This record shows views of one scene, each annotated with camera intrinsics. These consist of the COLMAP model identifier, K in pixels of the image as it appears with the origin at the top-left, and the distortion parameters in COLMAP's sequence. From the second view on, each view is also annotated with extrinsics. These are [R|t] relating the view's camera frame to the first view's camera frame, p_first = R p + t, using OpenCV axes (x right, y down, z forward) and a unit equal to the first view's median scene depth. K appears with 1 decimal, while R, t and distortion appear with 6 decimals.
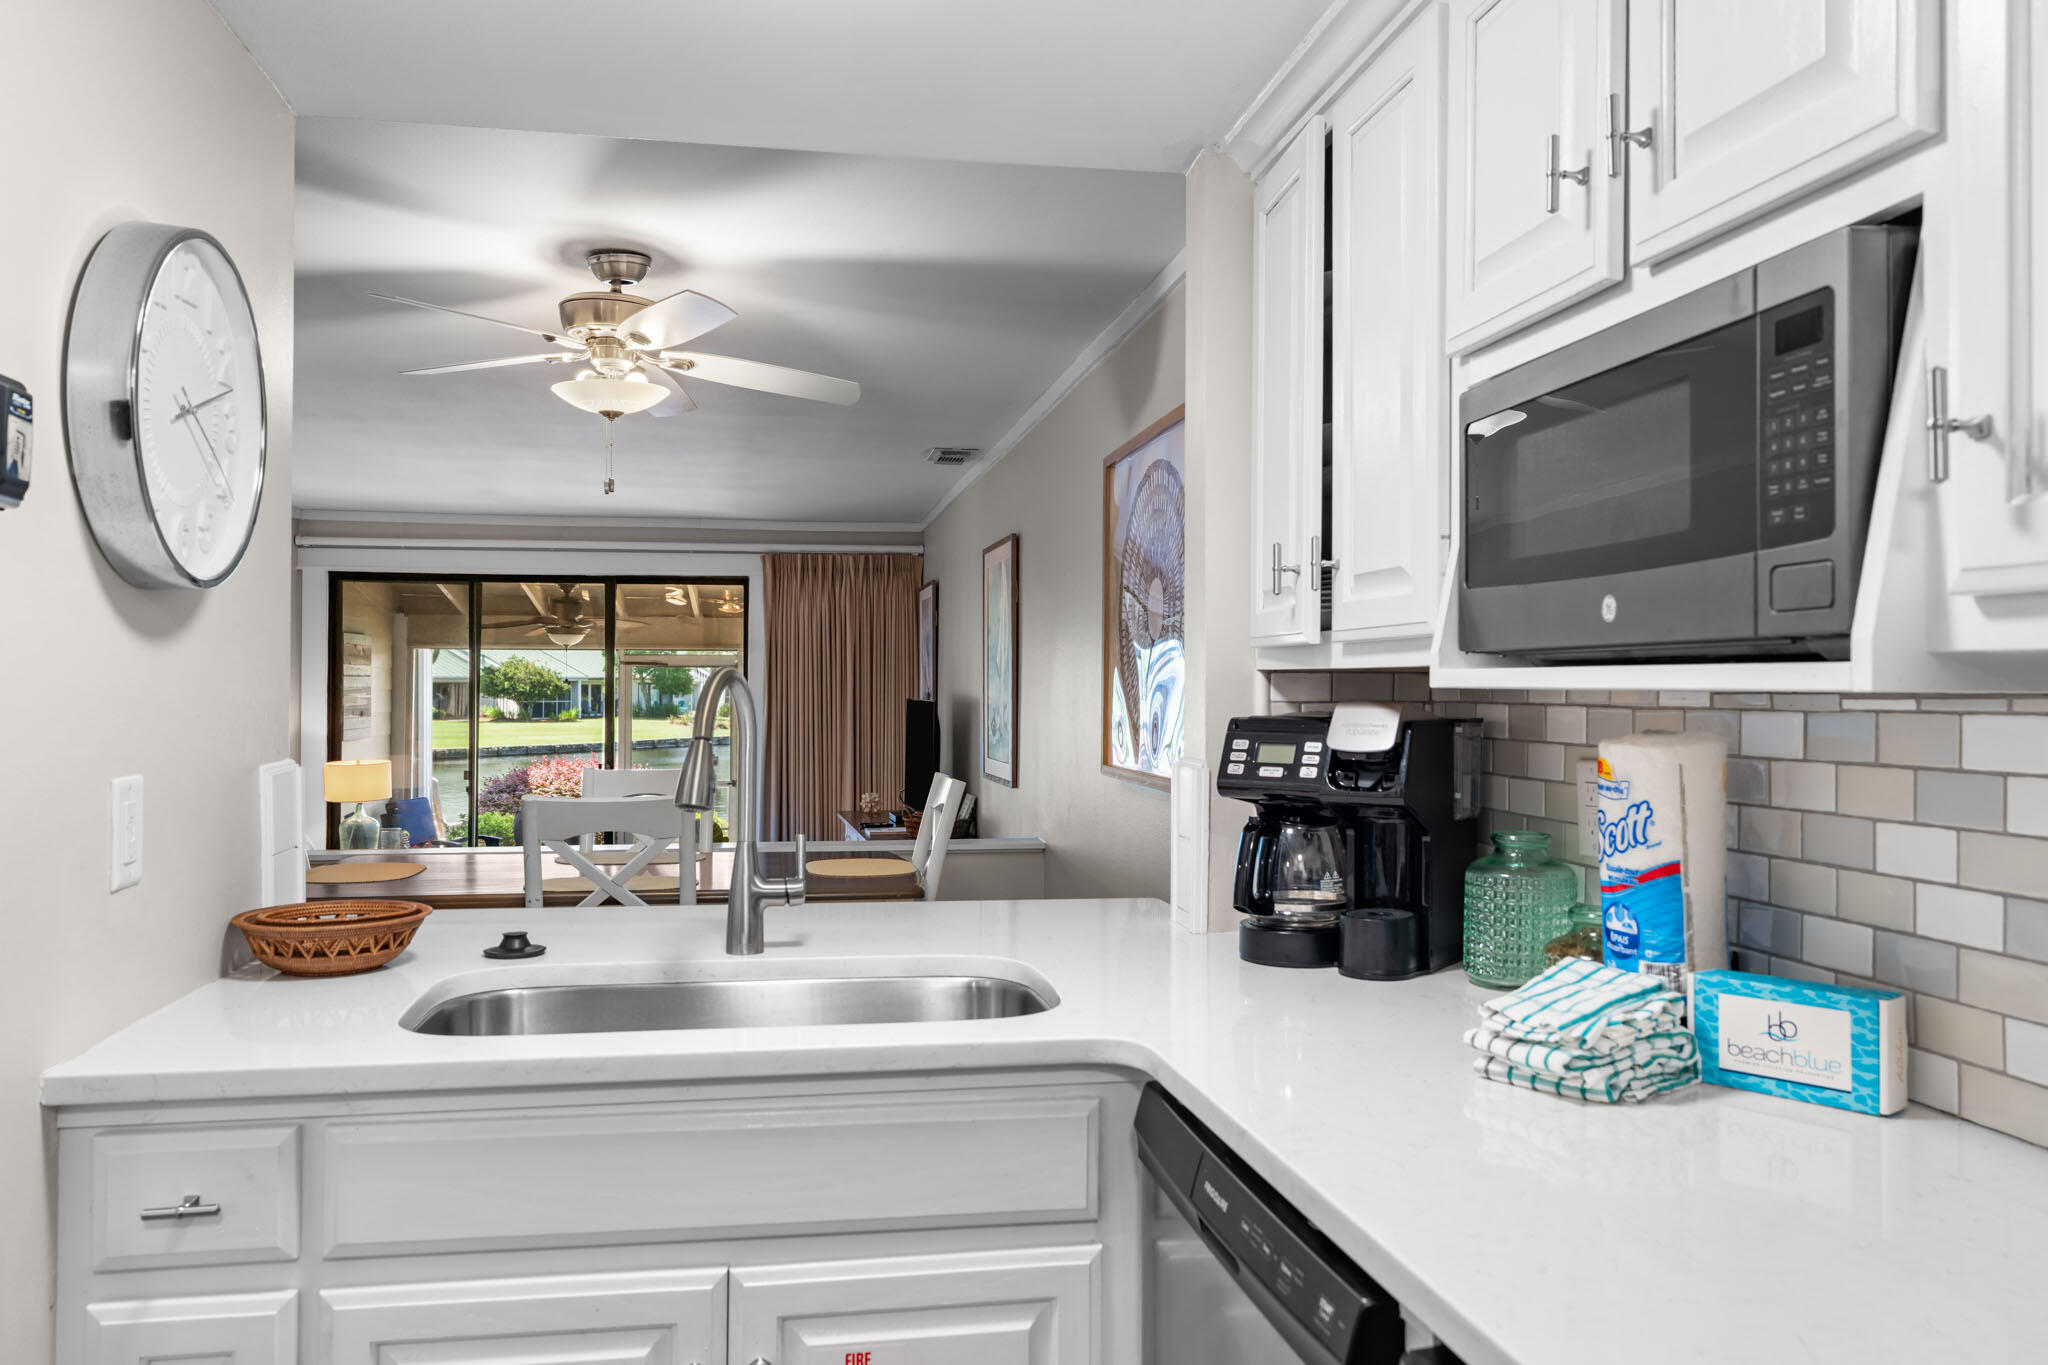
lens RADIAL K [[1502.8, 0, 1026.6], [0, 1502.8, 665.6], [0, 0, 1]] dist [0.003268, -0.001272]
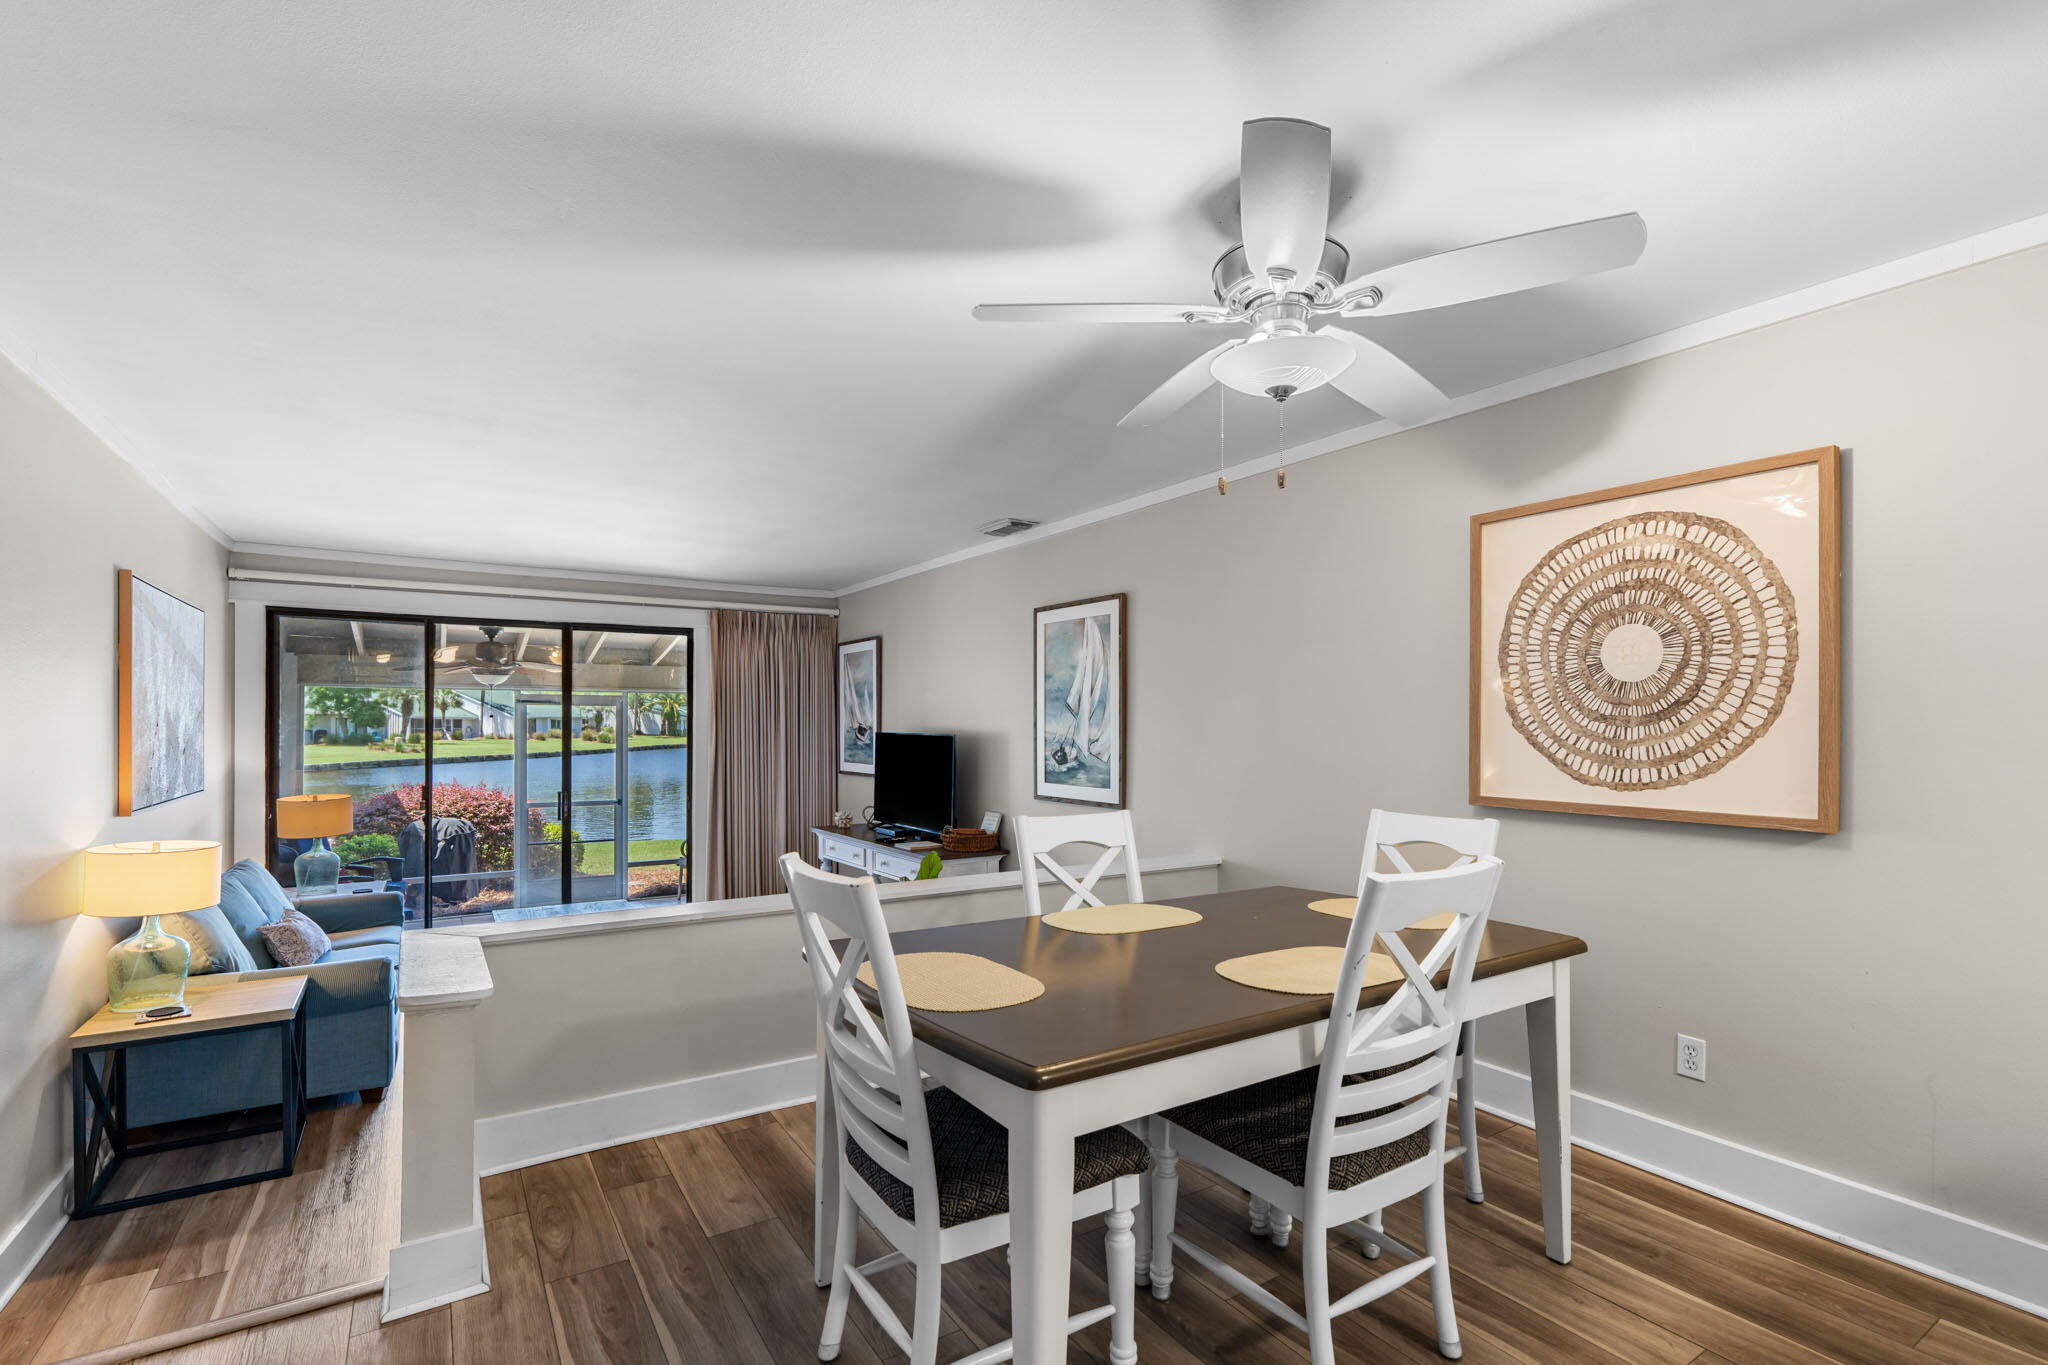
lens RADIAL K [[932.1, 0, 1022.3], [0, 932.1, 723.0], [0, 0, 1]] dist [-0.008224, 0.003267]
pose [[0.919715, 0.000965, 0.392586, -0.612233], [-0.007017, 0.999878, 0.013981, 0.006643], [-0.392525, -0.015613, 0.919609, 0.597386]]
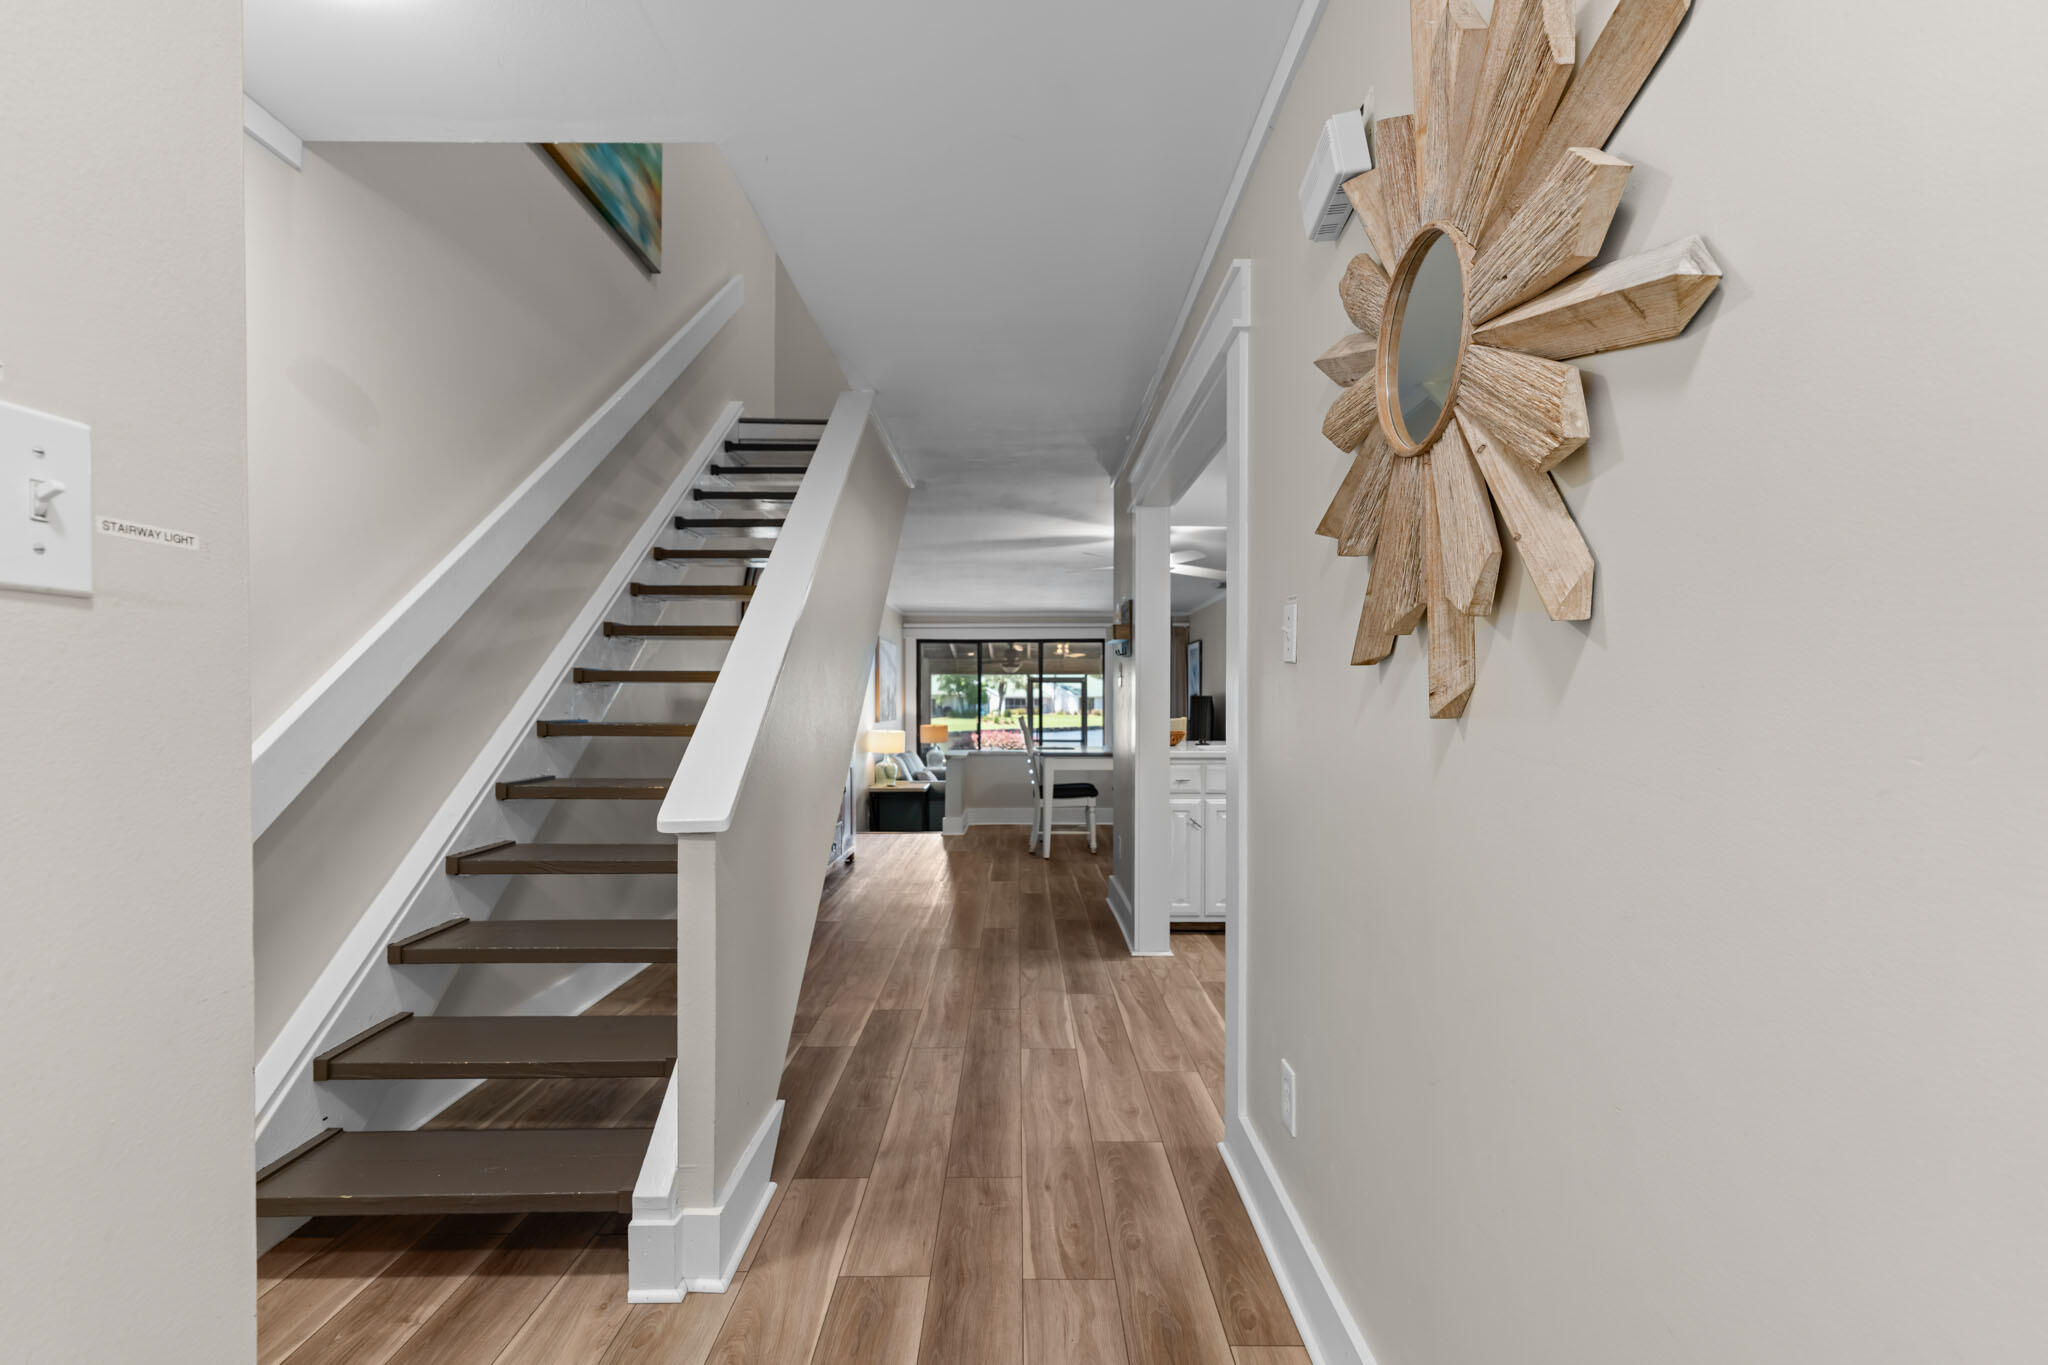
lens RADIAL K [[932.1, 0, 1021.1], [0, 932.1, 728.1], [0, 0, 1]] dist [-0.008224, 0.003267]
pose [[0.986261, 0.003831, -0.165148, -0.221199], [0.003276, 0.999081, 0.042739, 0.023545], [0.165160, -0.042693, 0.985342, -0.794449]]
